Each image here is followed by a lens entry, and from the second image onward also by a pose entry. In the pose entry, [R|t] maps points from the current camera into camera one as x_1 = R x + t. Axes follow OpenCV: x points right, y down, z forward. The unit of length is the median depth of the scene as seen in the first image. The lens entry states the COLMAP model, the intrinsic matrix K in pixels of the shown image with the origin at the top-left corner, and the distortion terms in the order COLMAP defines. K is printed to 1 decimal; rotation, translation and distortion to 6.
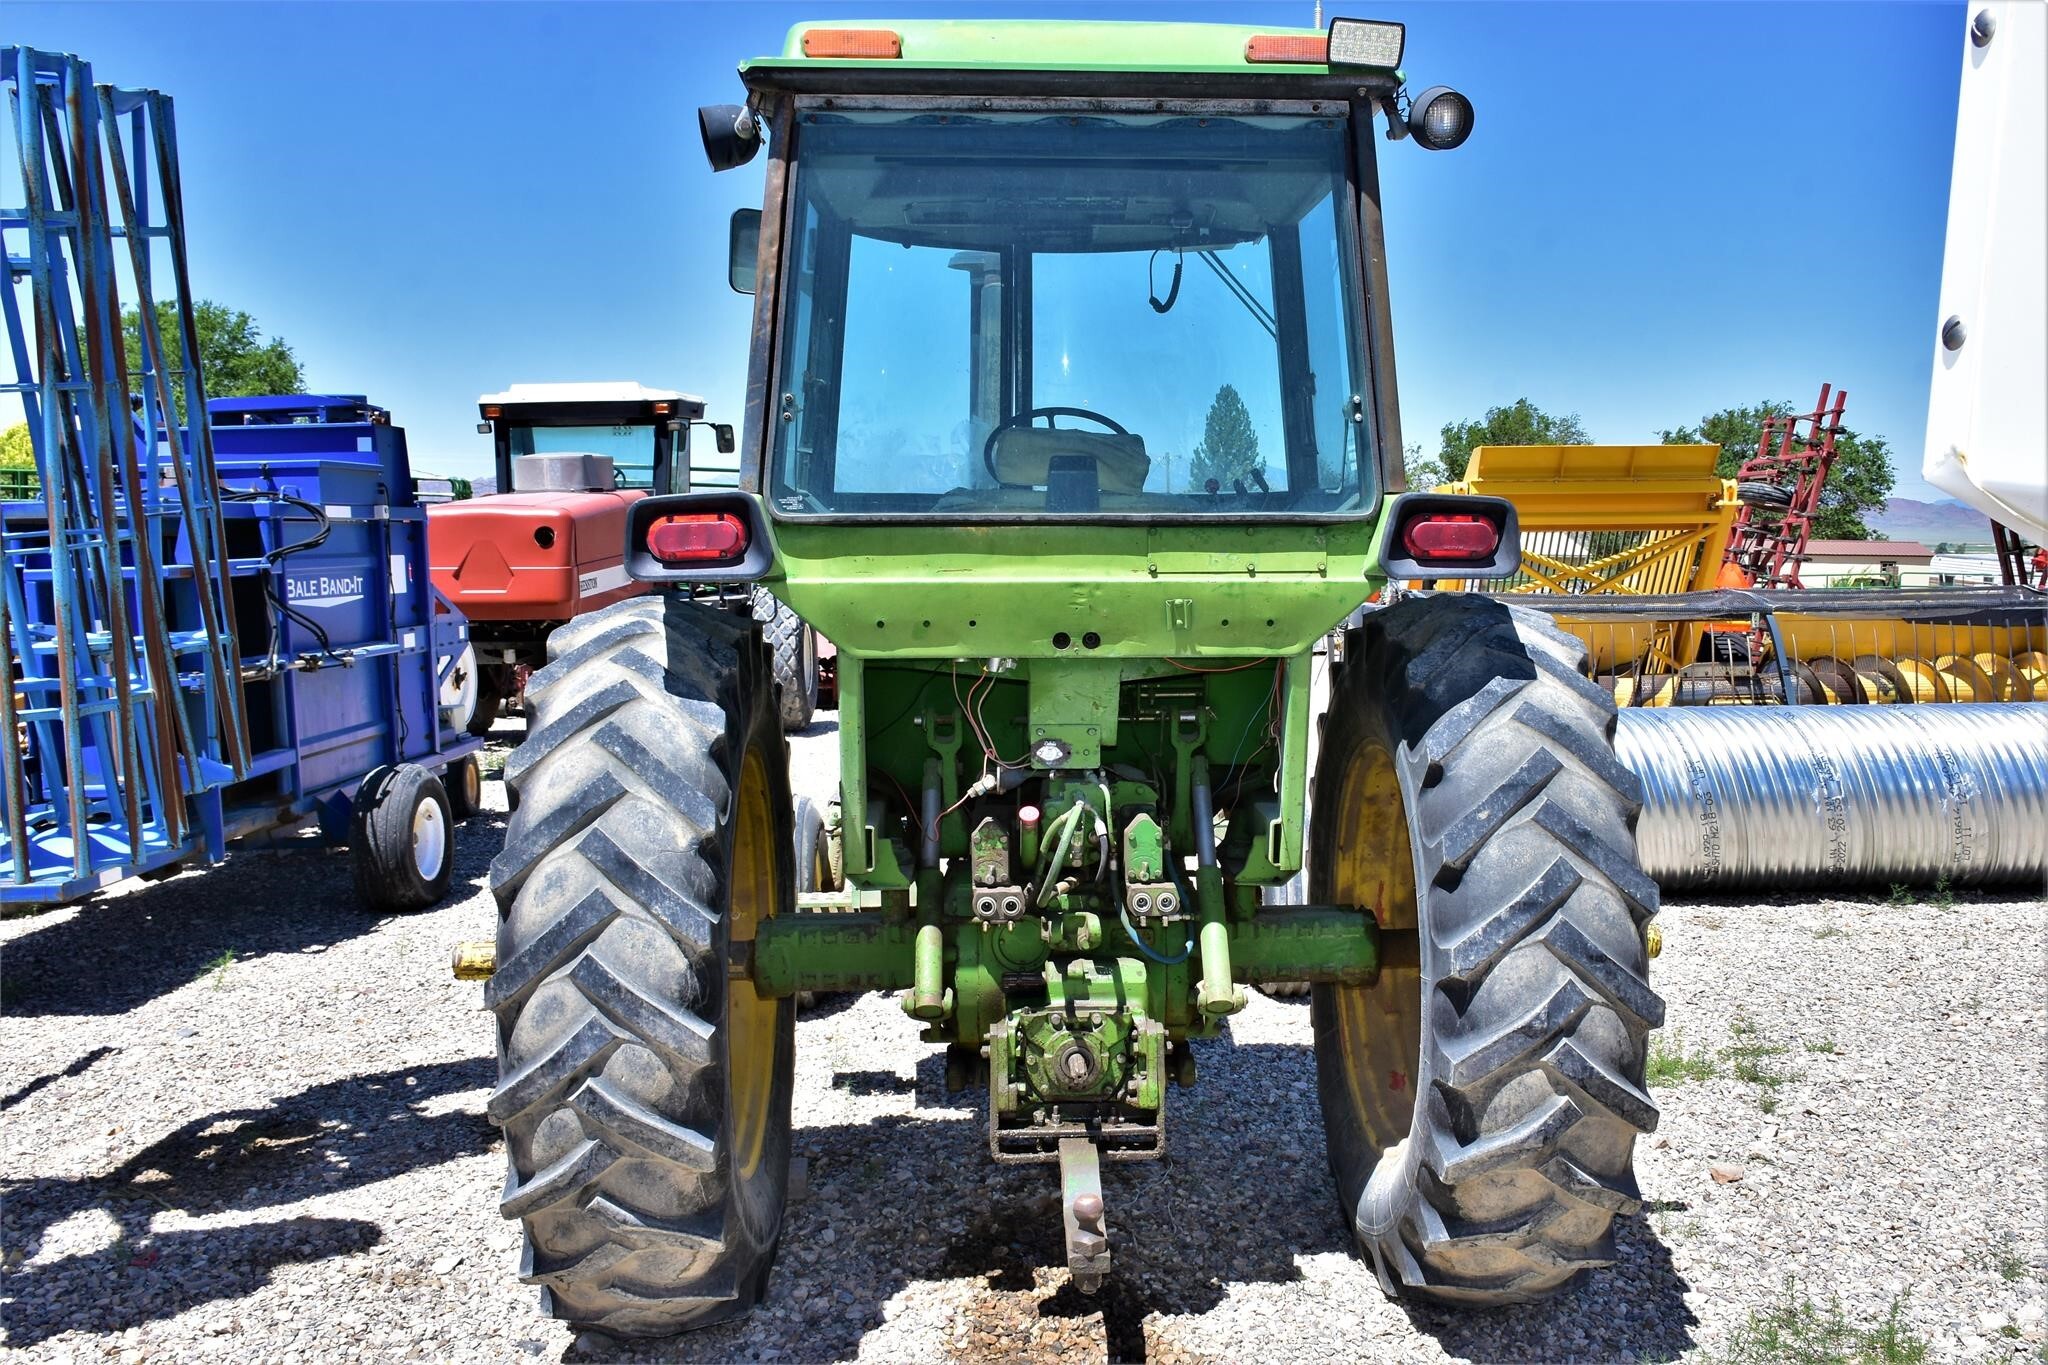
lens RADIAL K [[1766.7, 0, 1114.4], [0, 1766.7, 709.6], [0, 0, 1]] dist [-0.017375, -0.002439]
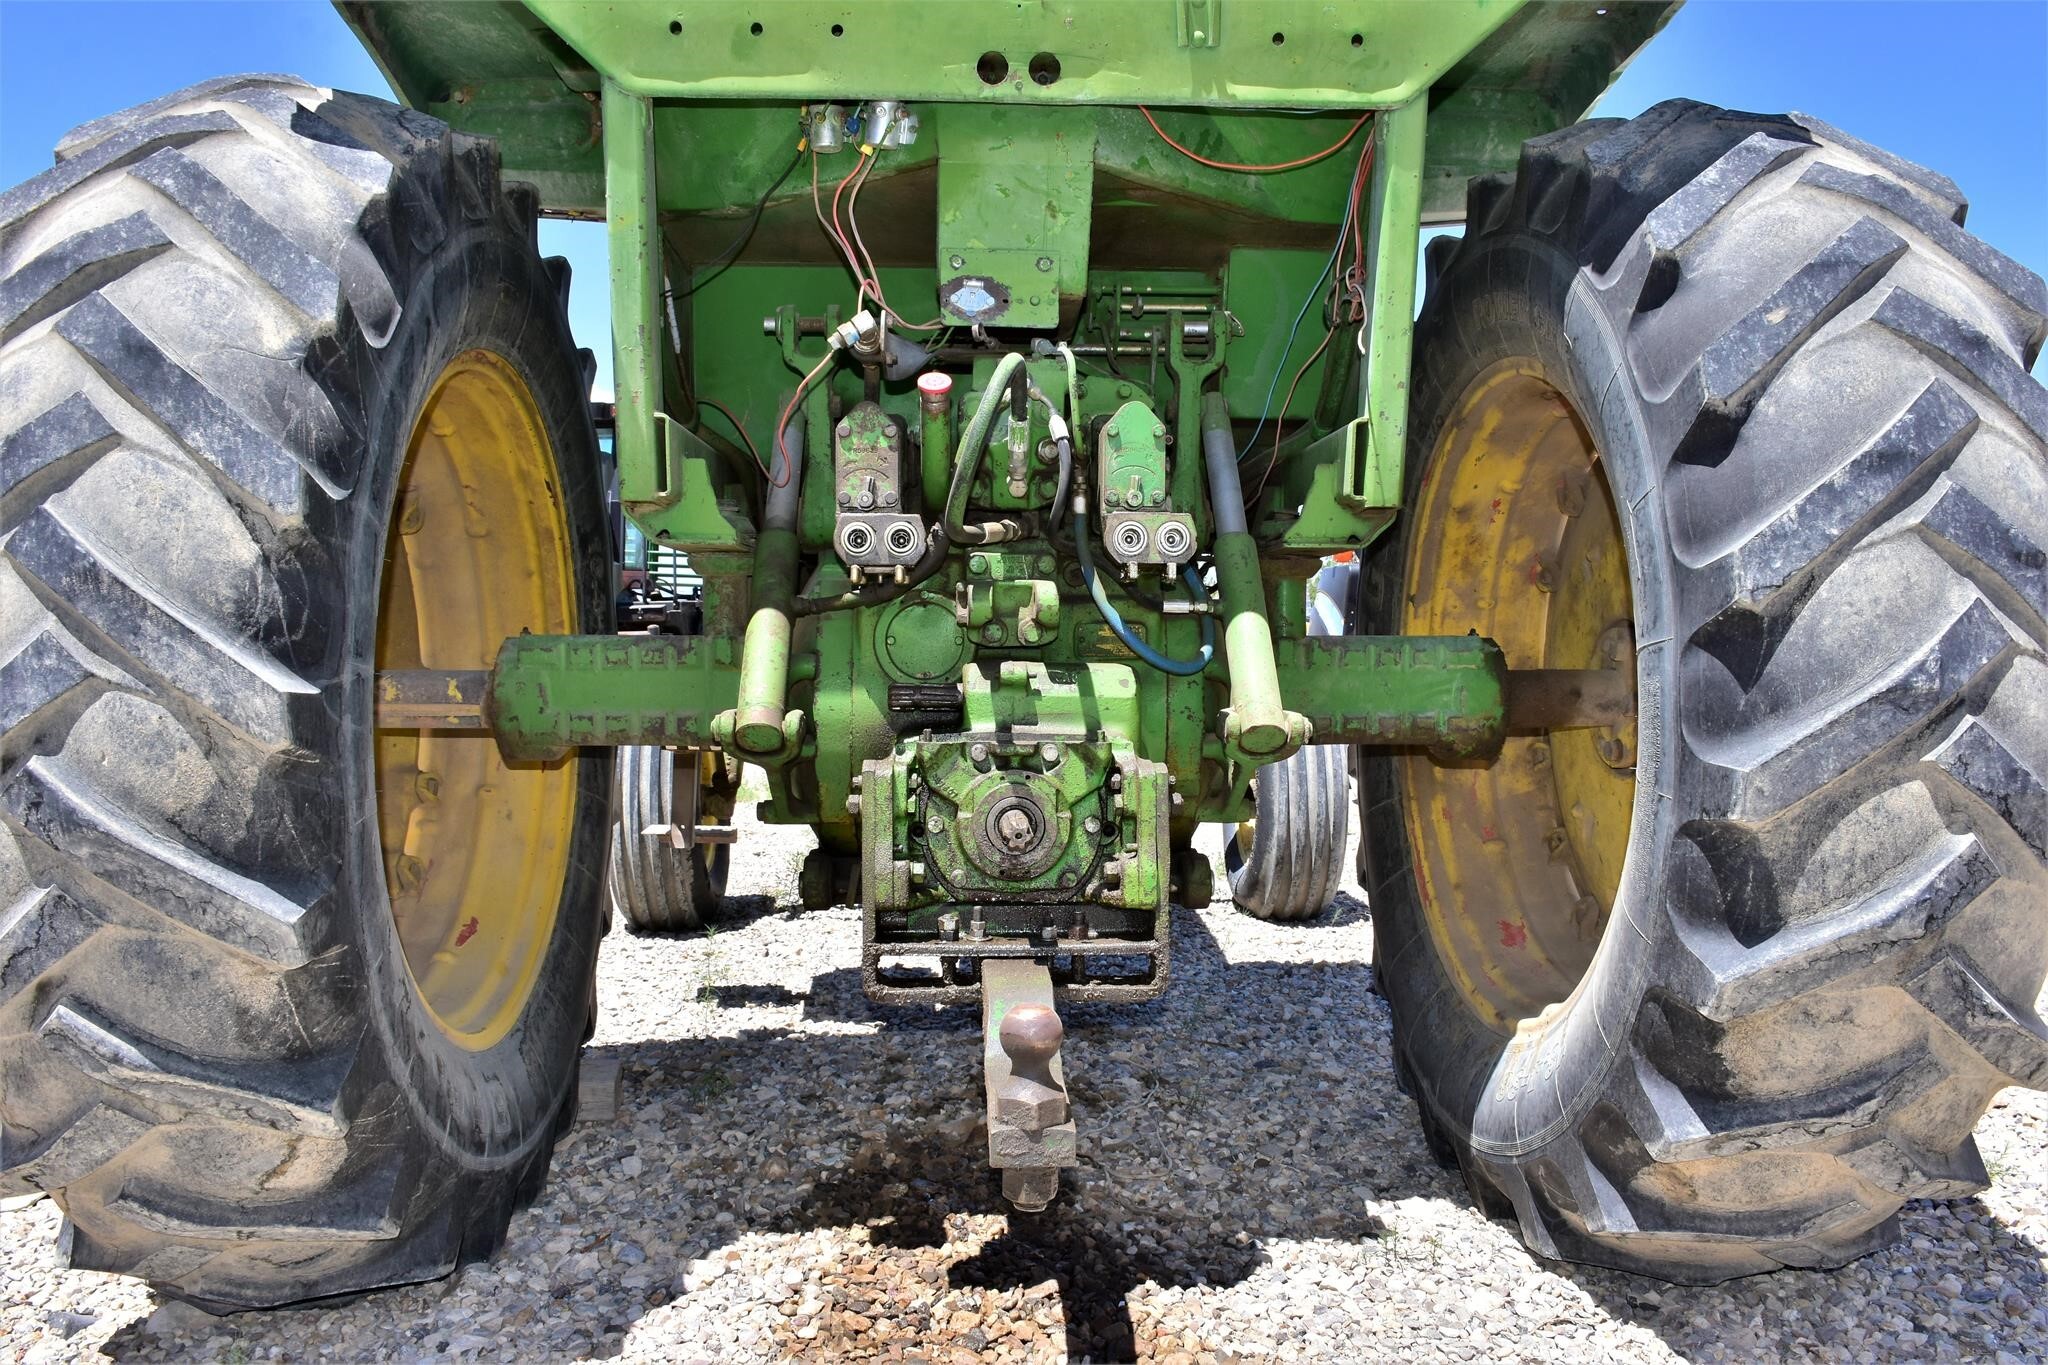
lens RADIAL K [[1581.0, 0, 1035.1], [0, 1581.0, 686.0], [0, 0, 1]] dist [-0.024604, 0.001706]
pose [[0.999798, 0.004986, -0.019475, -0.005093], [-0.006307, 0.997639, -0.068385, 0.190552], [0.019088, 0.068494, 0.997469, 0.491260]]
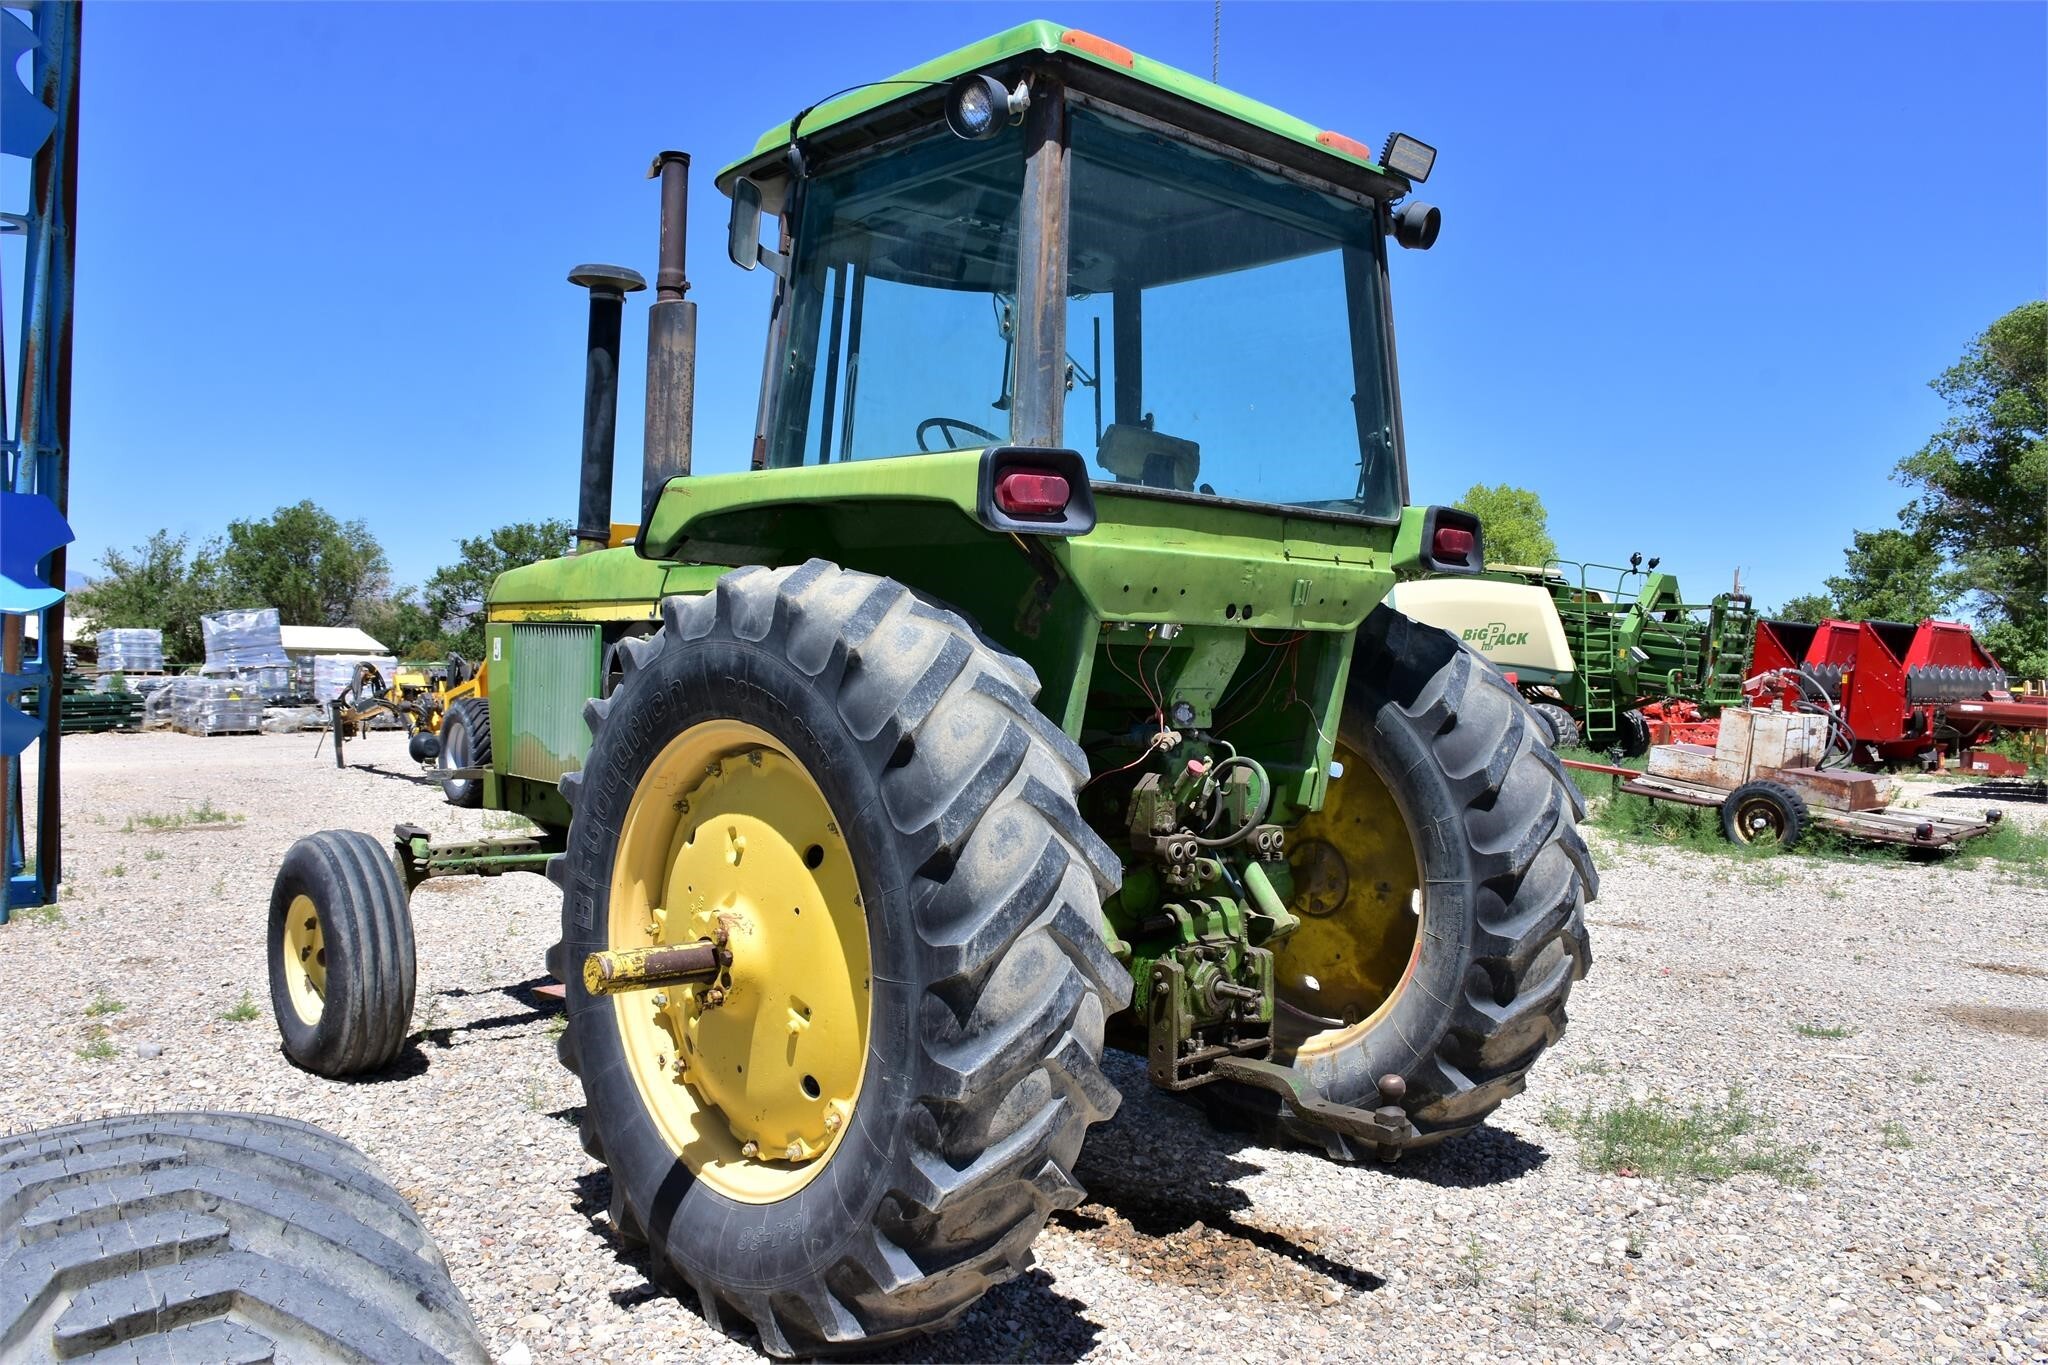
lens RADIAL K [[1581.0, 0, 1035.1], [0, 1581.0, 686.0], [0, 0, 1]] dist [-0.024604, 0.001706]
pose [[0.769370, 0.005873, 0.638776, -0.756303], [0.038777, 0.997684, -0.055878, 0.059550], [-0.637625, 0.067761, 0.767361, 0.293442]]
